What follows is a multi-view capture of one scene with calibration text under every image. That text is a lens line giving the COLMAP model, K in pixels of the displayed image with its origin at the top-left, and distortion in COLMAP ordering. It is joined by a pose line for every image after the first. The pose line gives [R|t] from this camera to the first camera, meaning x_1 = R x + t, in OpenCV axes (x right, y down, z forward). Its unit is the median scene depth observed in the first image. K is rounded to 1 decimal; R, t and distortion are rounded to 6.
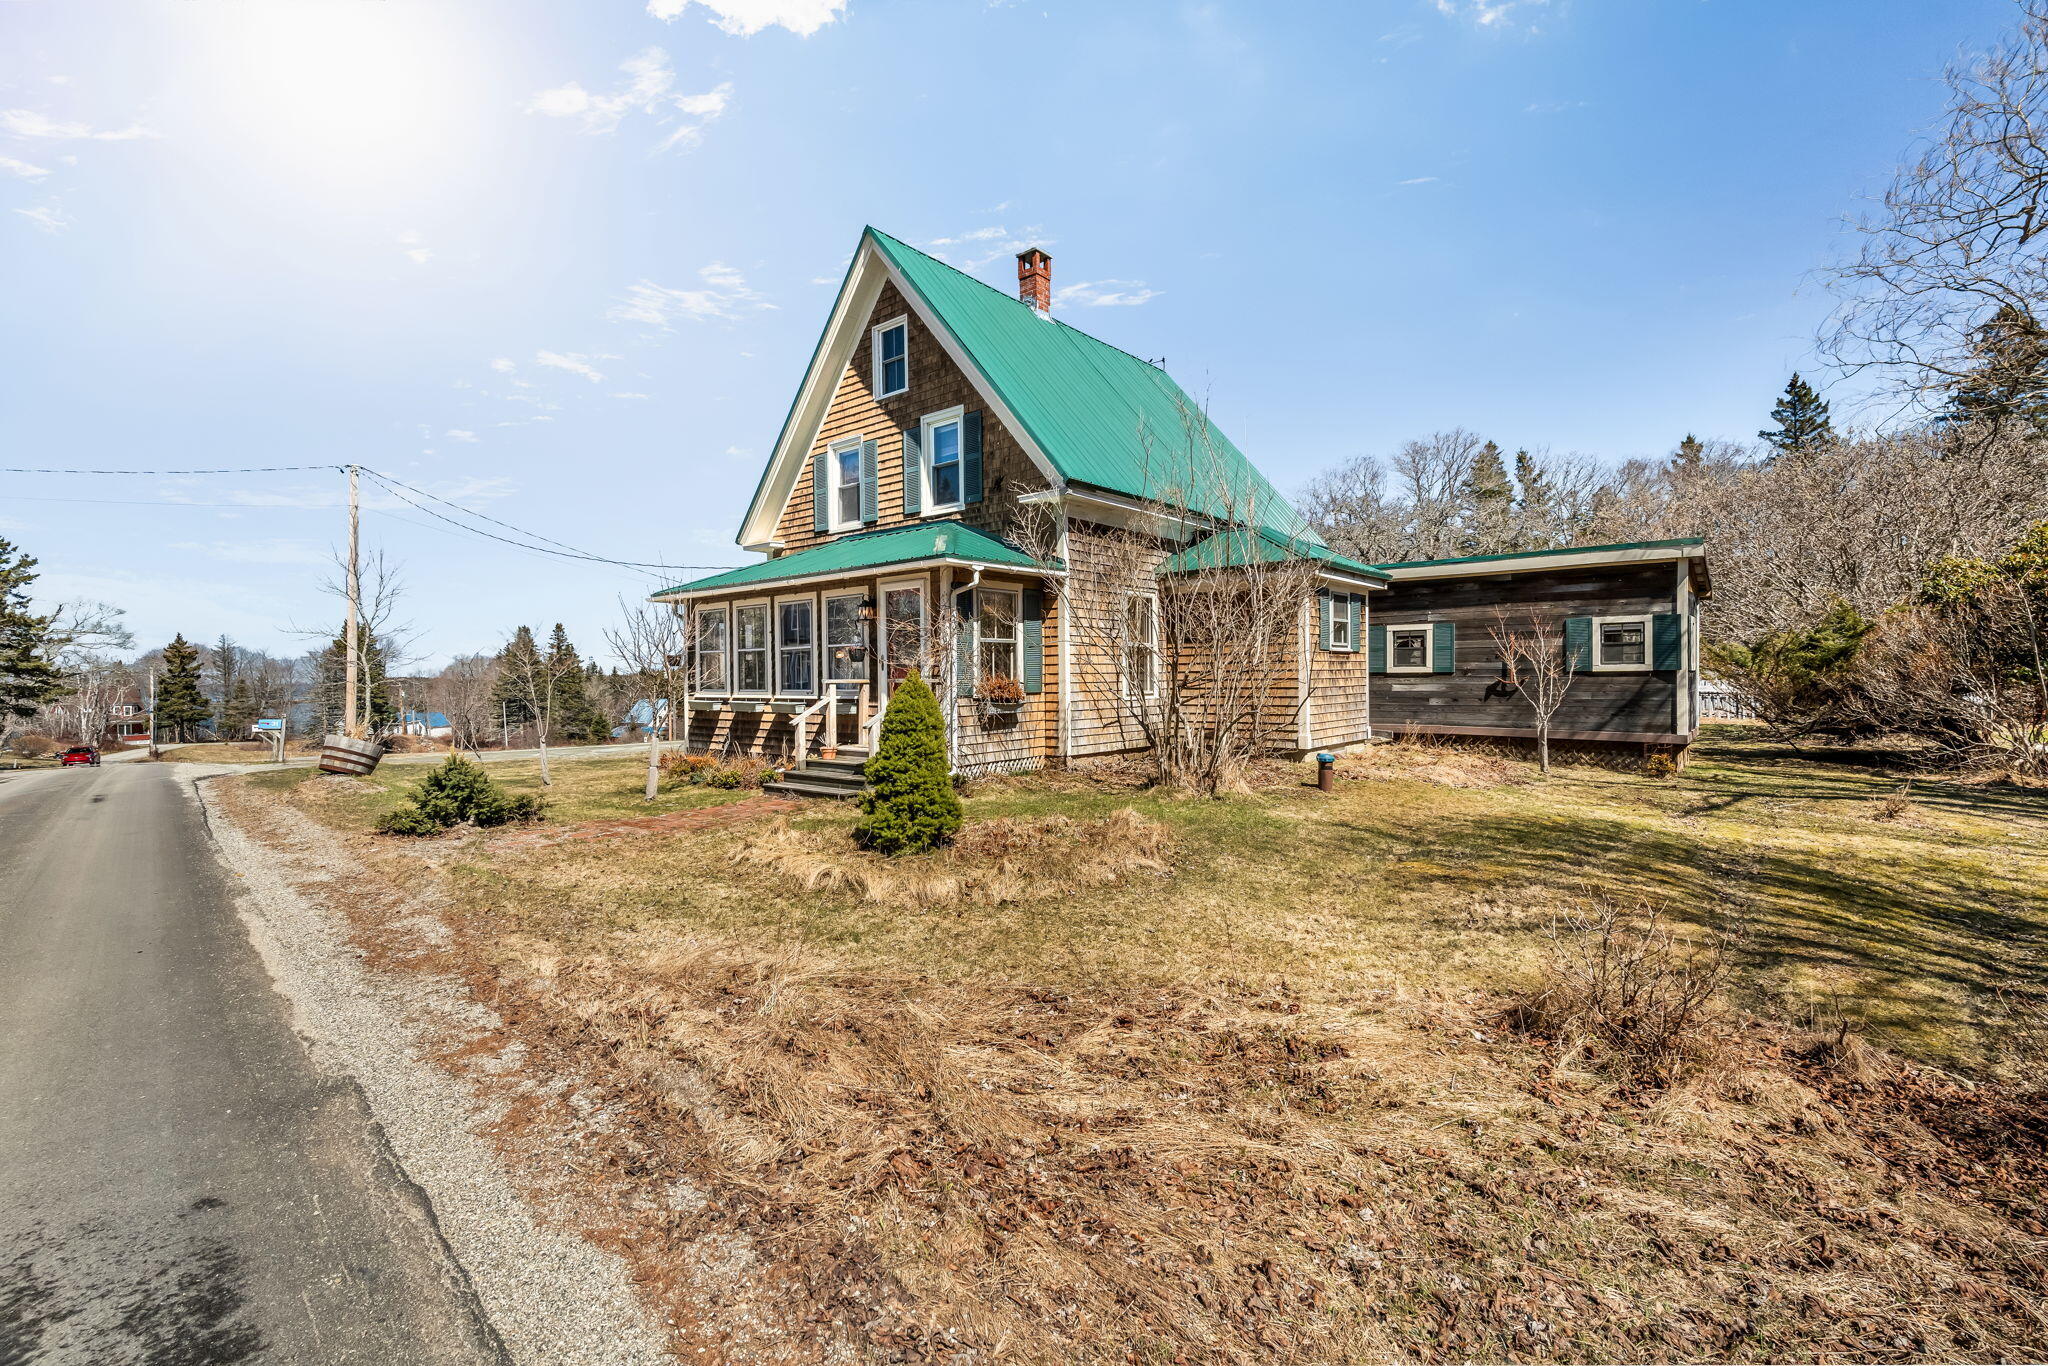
lens RADIAL K [[879.5, 0, 1024.0], [0, 879.5, 683.0], [0, 0, 1]] dist [-0.000225, 0.000019]
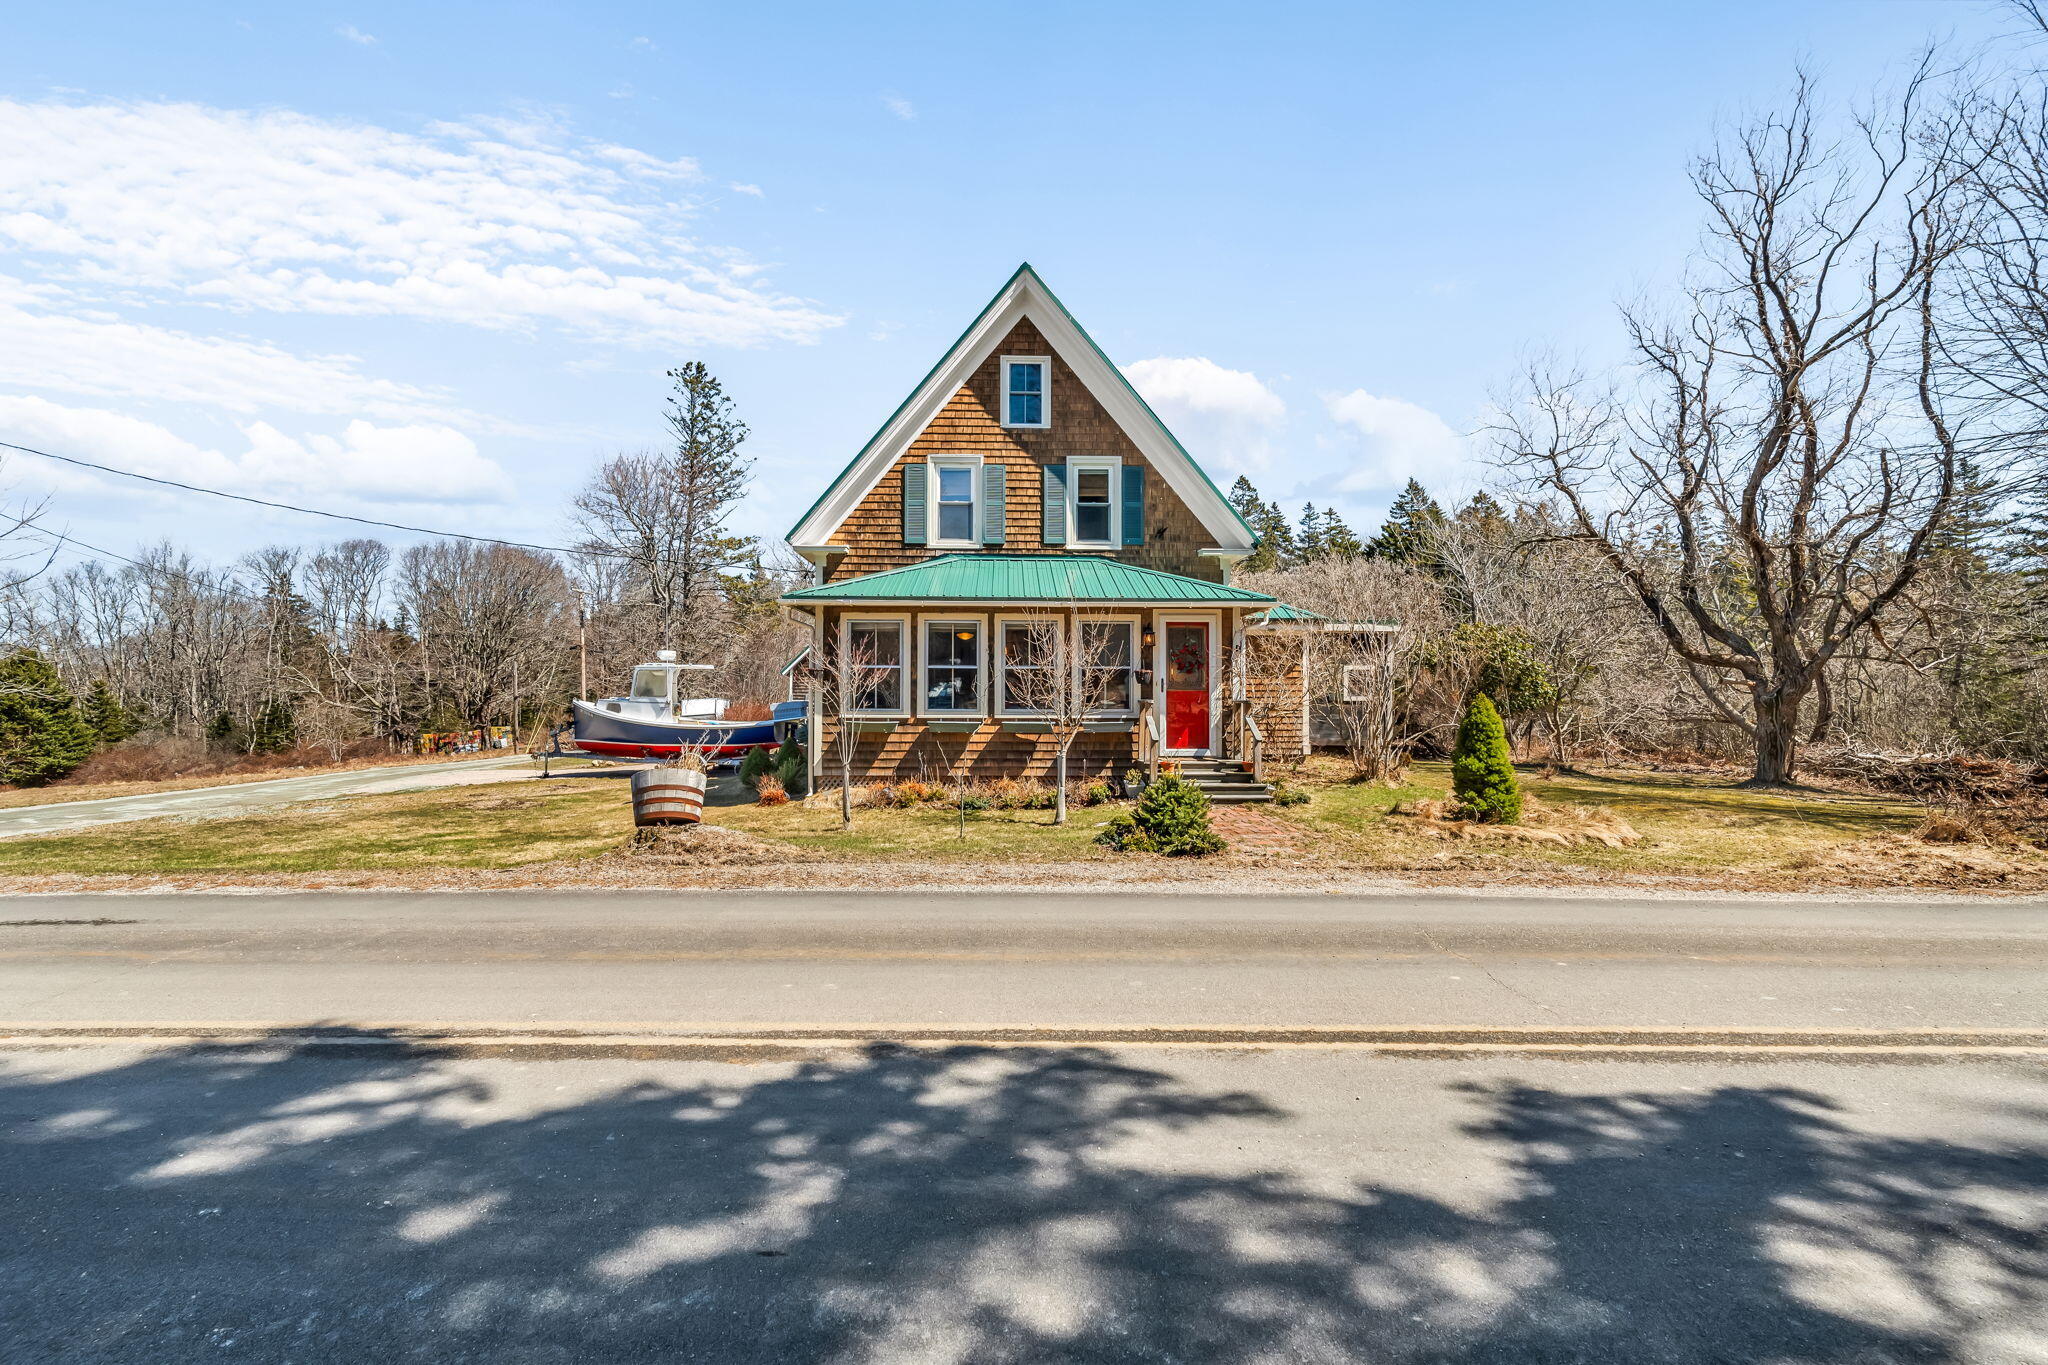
lens RADIAL K [[879.5, 0, 1024.0], [0, 879.5, 682.5], [0, 0, 1]] dist [-0.000225, 0.000019]
pose [[0.751049, 0.027659, 0.659667, -0.836633], [-0.007409, 0.999412, -0.033469, 0.009397], [-0.660205, 0.020249, 0.750812, 0.228634]]
